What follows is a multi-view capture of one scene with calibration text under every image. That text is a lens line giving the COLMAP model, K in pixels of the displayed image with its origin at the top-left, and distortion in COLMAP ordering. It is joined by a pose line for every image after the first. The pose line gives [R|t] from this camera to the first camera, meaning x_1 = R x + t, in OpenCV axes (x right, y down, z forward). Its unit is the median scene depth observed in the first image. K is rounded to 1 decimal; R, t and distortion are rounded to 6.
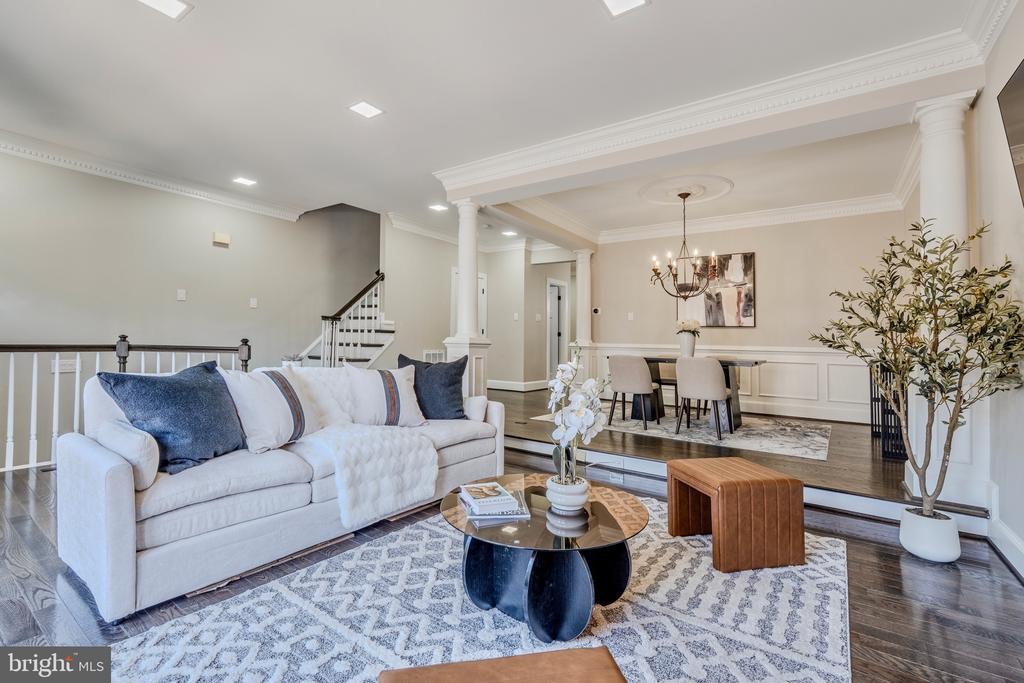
lens RADIAL K [[446.3, 0, 516.7], [0, 446.3, 340.4], [0, 0, 1]] dist [-0.006277, 0.001472]
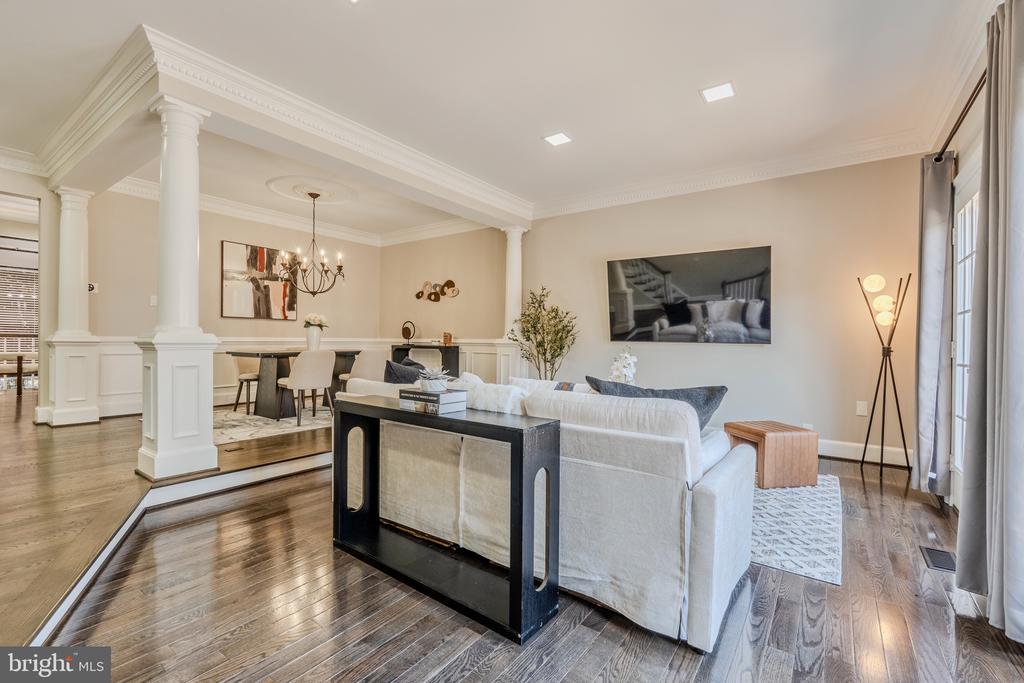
lens RADIAL K [[446.3, 0, 516.9], [0, 446.3, 336.7], [0, 0, 1]] dist [-0.006277, 0.001472]
pose [[0.015377, -0.018576, 0.999709, -0.651414], [-0.012637, 0.999744, 0.018771, -0.018678], [-0.999802, -0.012922, 0.015139, 0.486380]]
